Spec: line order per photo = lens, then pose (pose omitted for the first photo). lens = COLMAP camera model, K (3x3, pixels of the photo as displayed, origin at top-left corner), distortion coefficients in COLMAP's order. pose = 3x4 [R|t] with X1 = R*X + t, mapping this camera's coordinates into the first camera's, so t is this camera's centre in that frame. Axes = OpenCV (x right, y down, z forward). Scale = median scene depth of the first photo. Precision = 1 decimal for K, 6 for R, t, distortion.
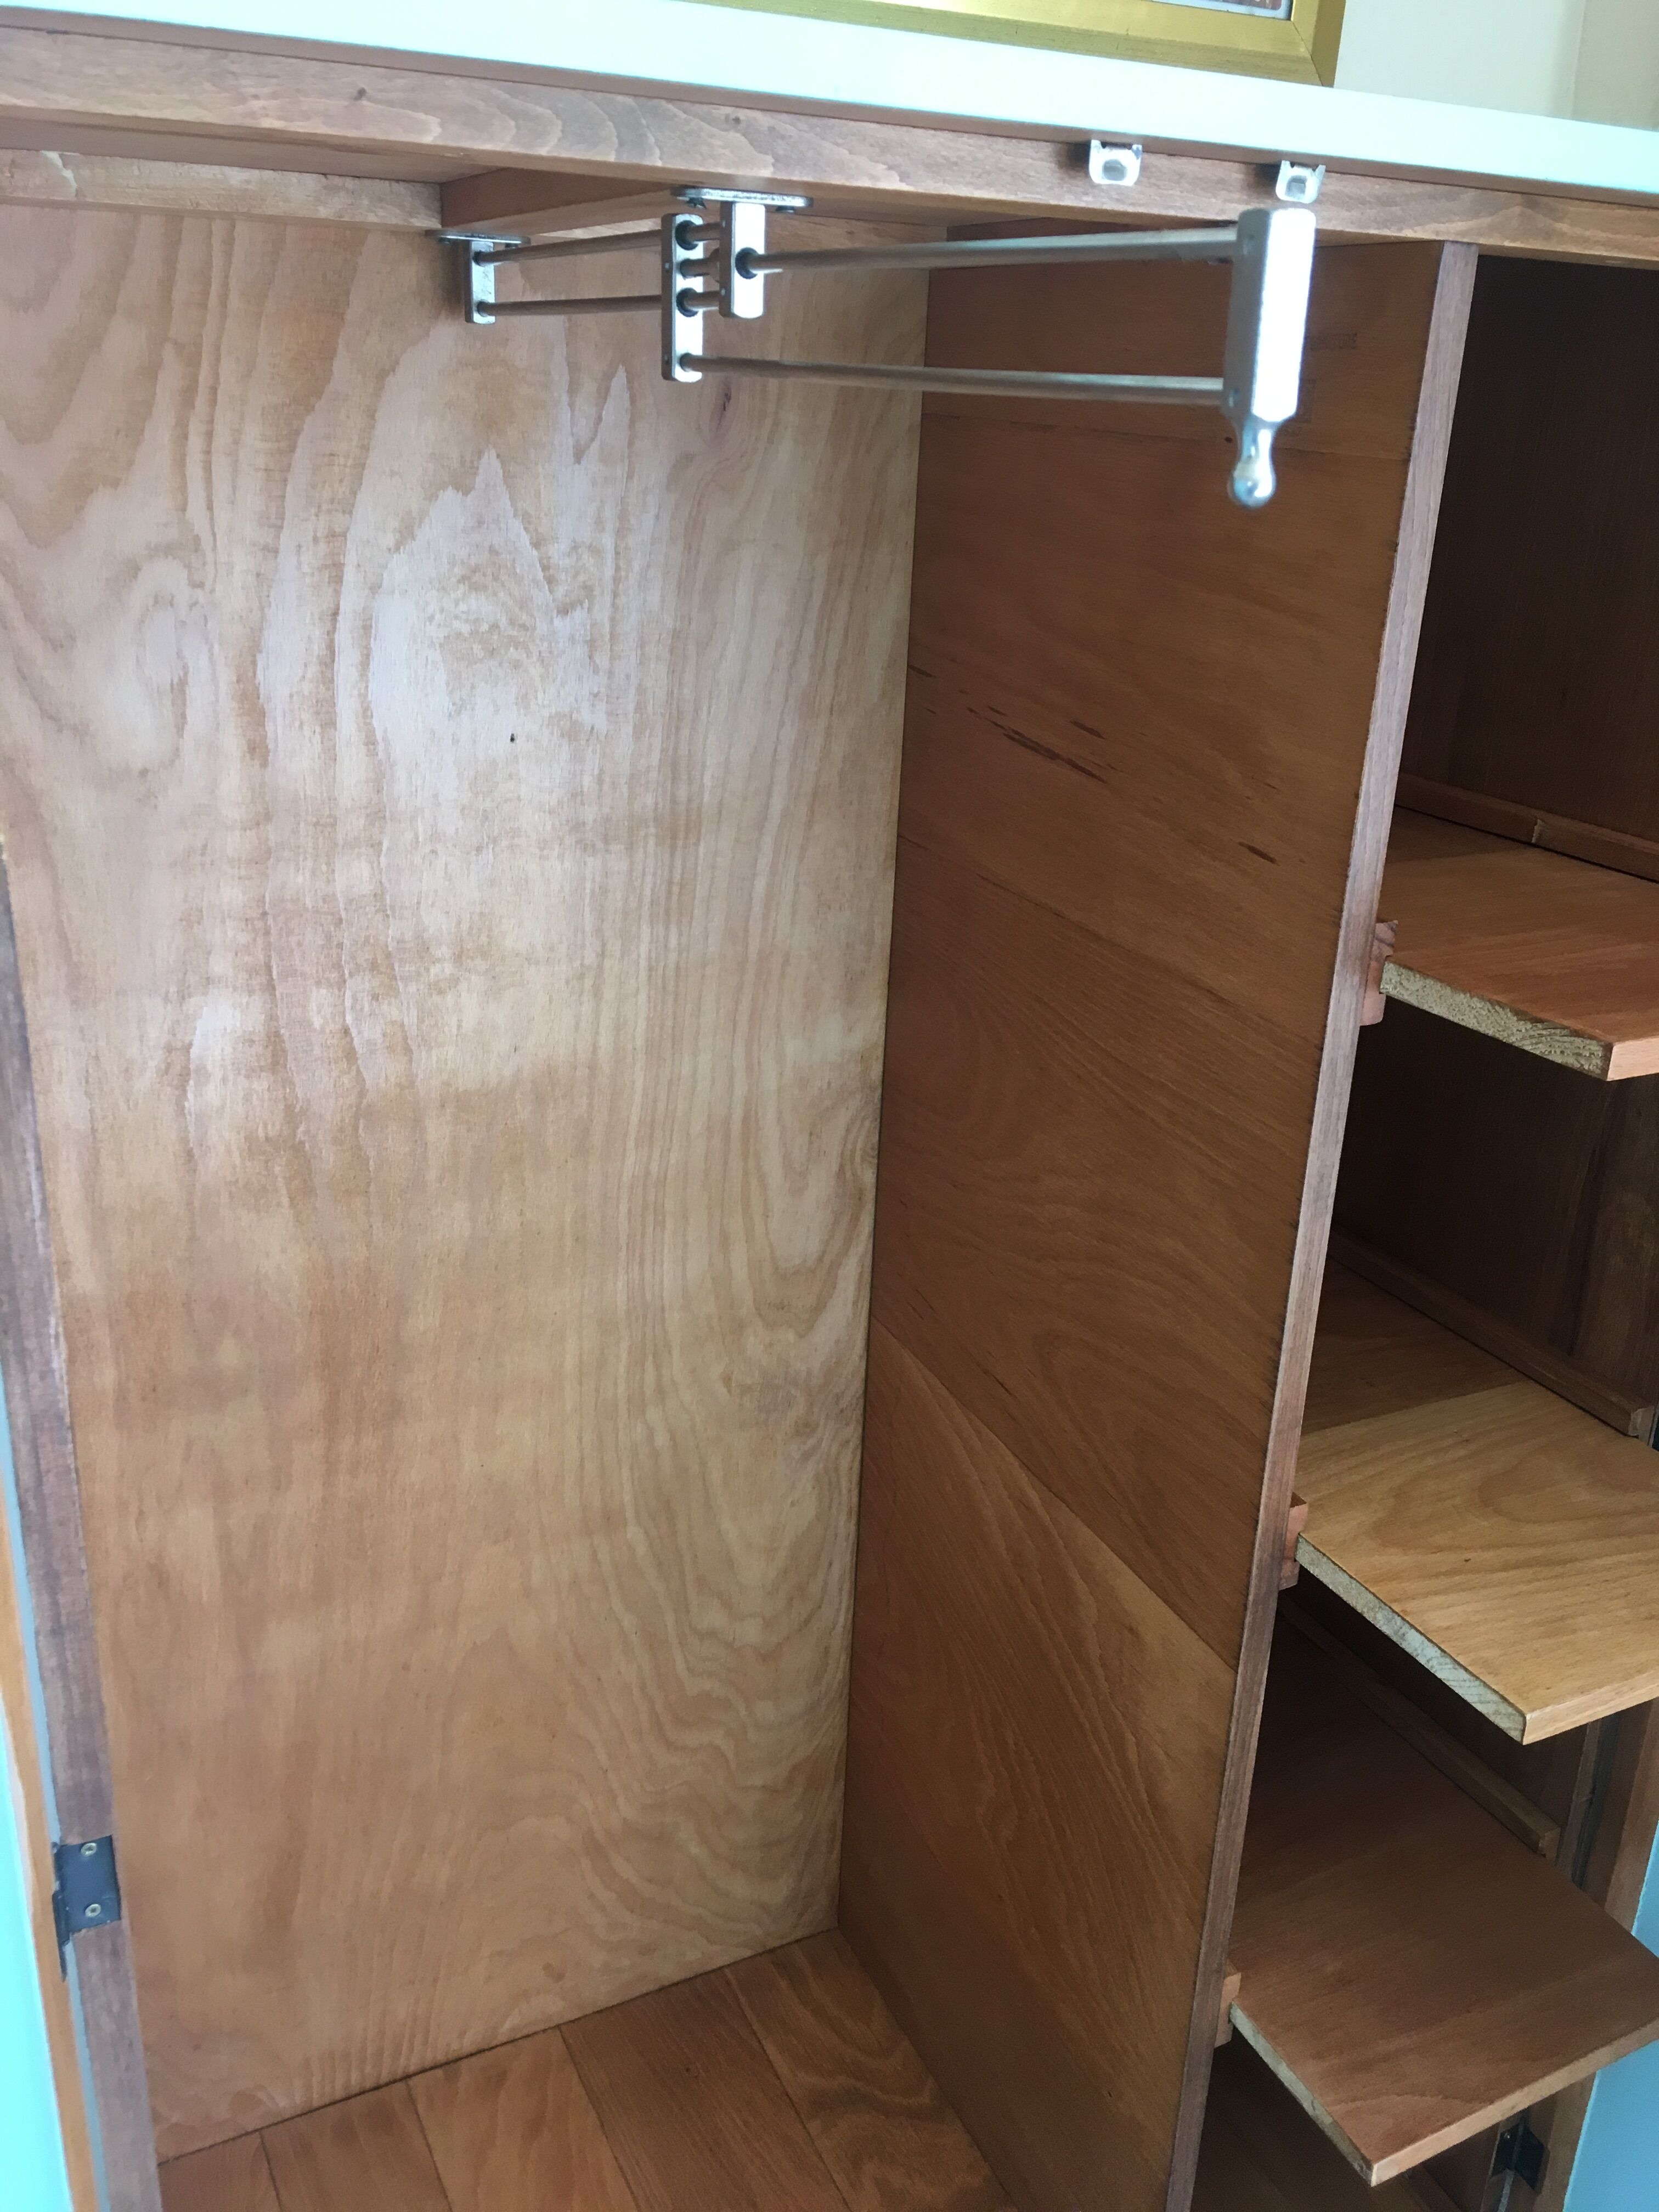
lens RADIAL K [[1902.9, 0, 829.5], [0, 1902.9, 1106.0], [0, 0, 1]] dist [0.069278, -0.107813]
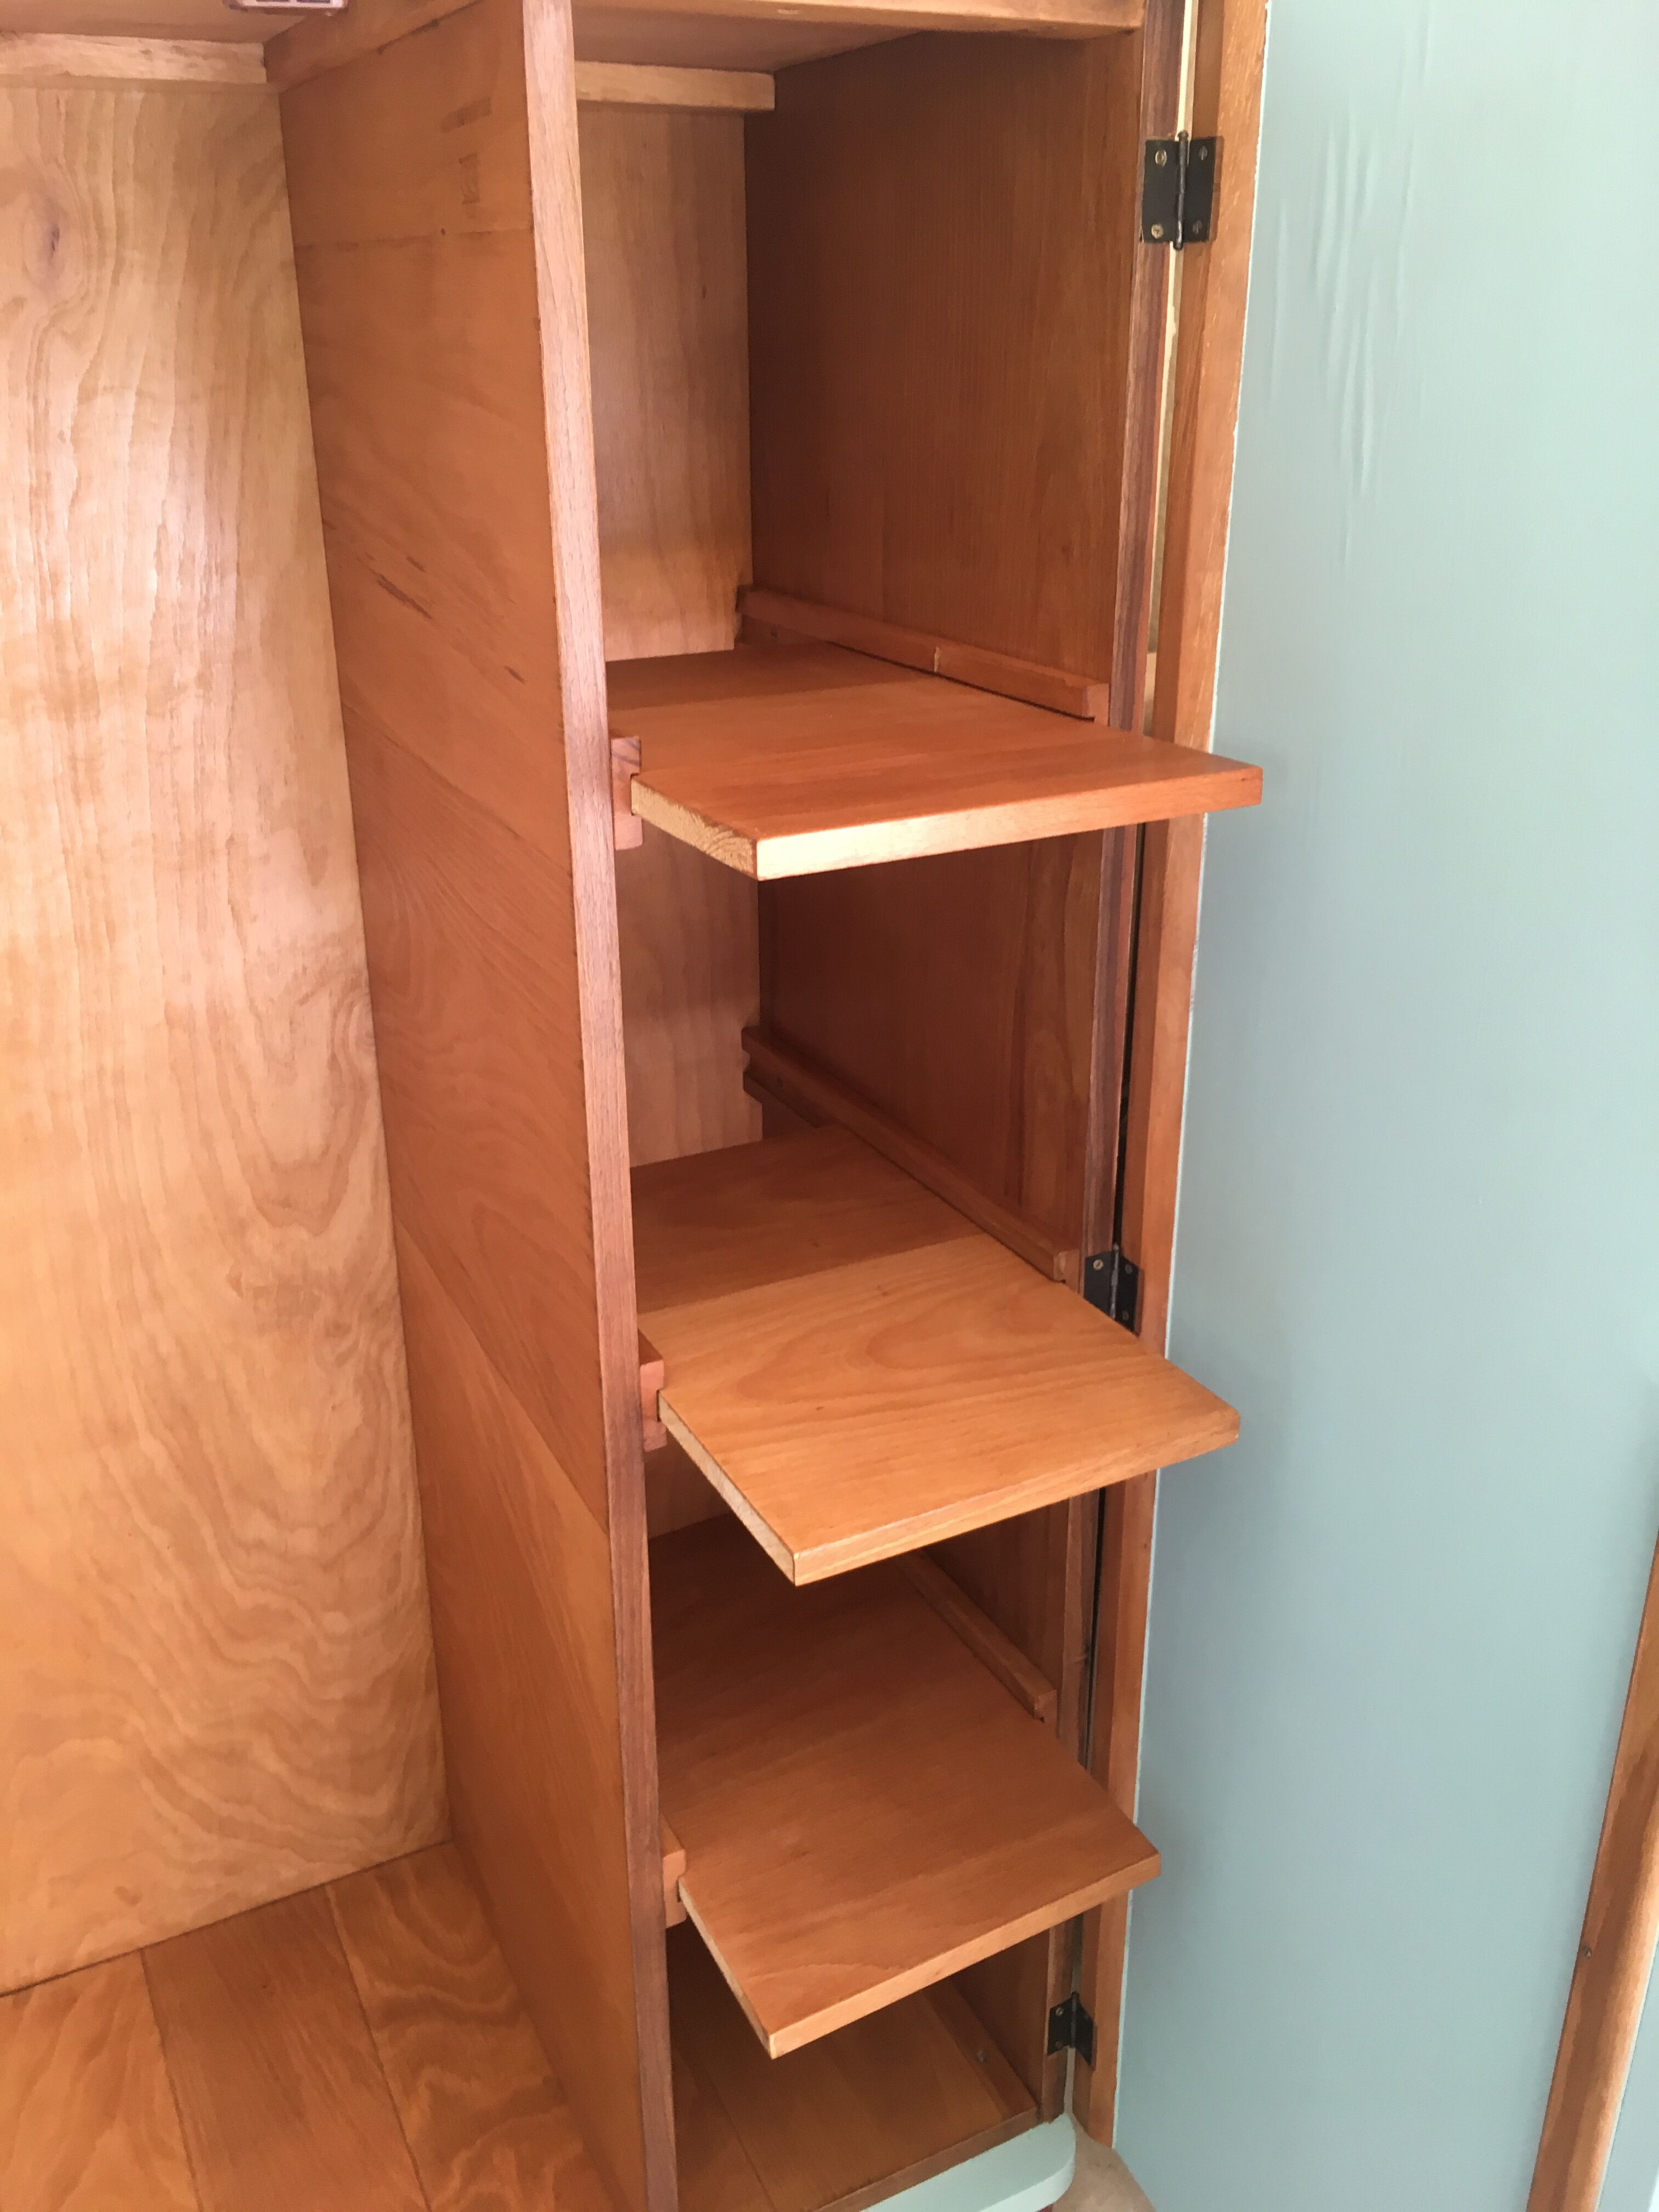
lens RADIAL K [[1902.9, 0, 829.5], [0, 1902.9, 1106.0], [0, 0, 1]] dist [0.069278, -0.107813]
pose [[0.998913, -0.046598, 0.000939, 0.254596], [0.046562, 0.998618, 0.024363, 0.045318], [-0.002073, -0.024293, 0.999703, 0.030918]]
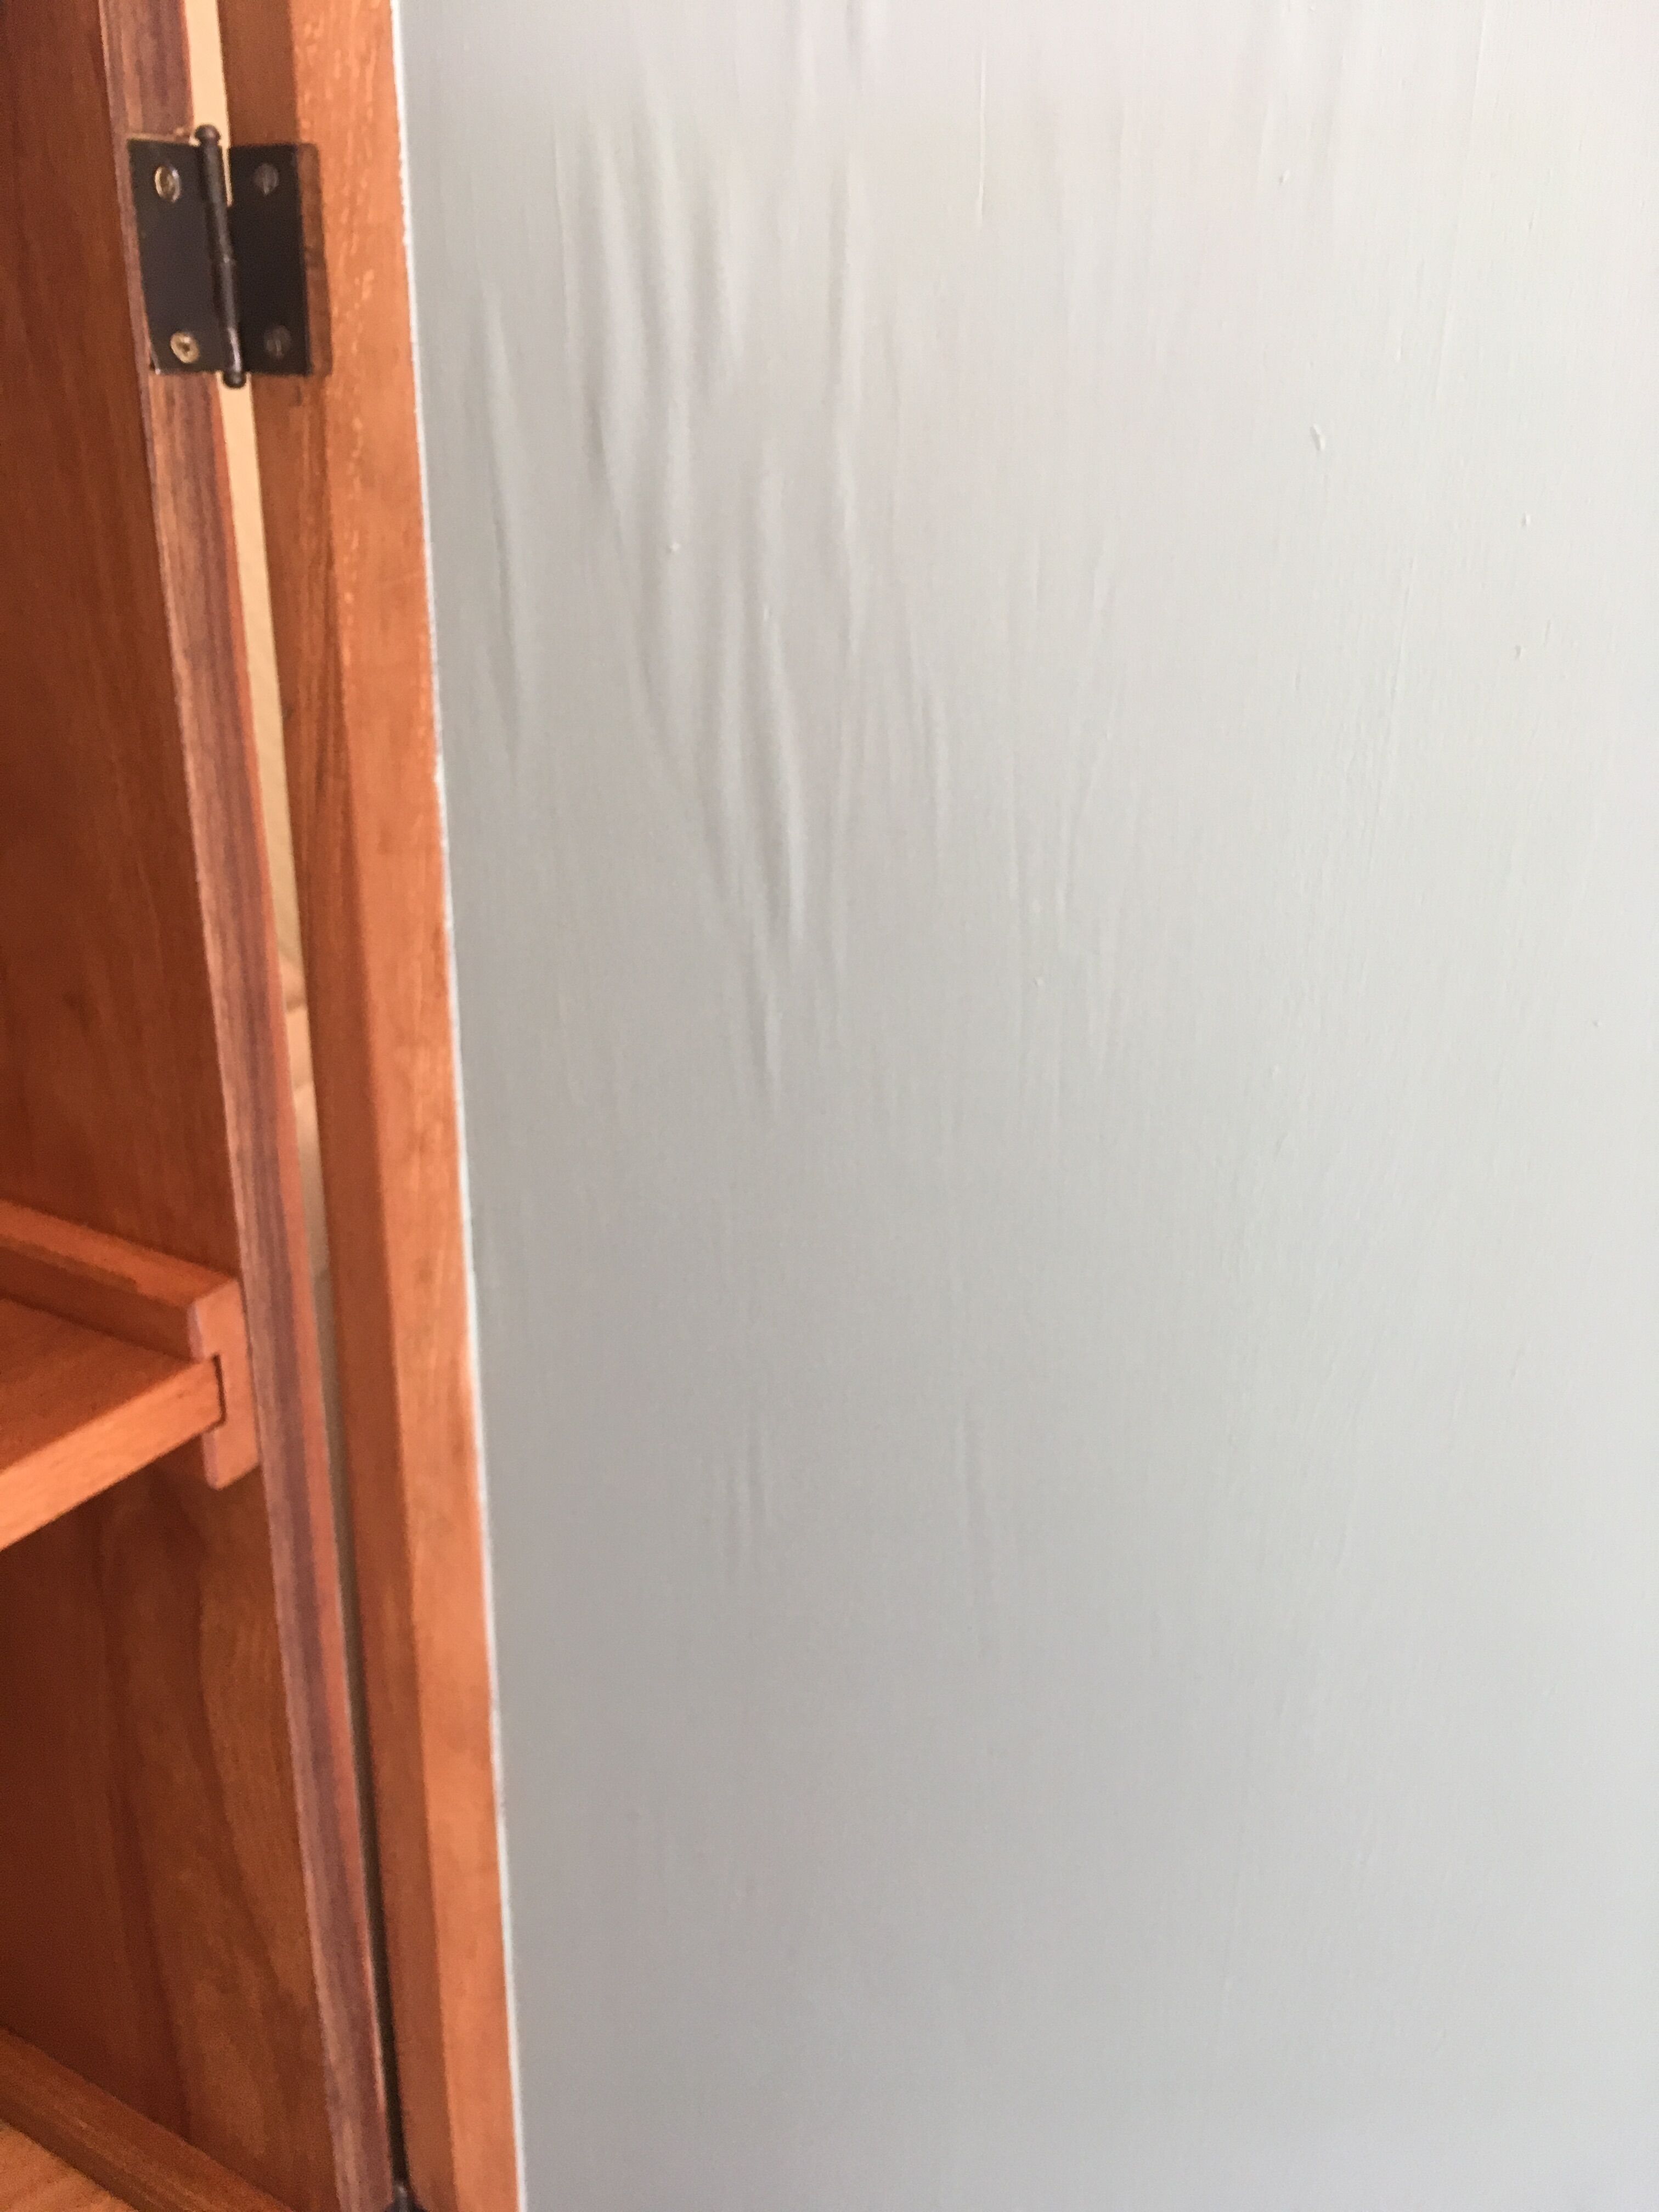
lens RADIAL K [[1902.9, 0, 829.5], [0, 1902.9, 1106.0], [0, 0, 1]] dist [0.069278, -0.107813]
pose [[0.831900, -0.226187, 0.506737, 0.289005], [0.212362, 0.973412, 0.085862, -0.124146], [-0.512684, 0.036183, 0.857814, 0.398679]]
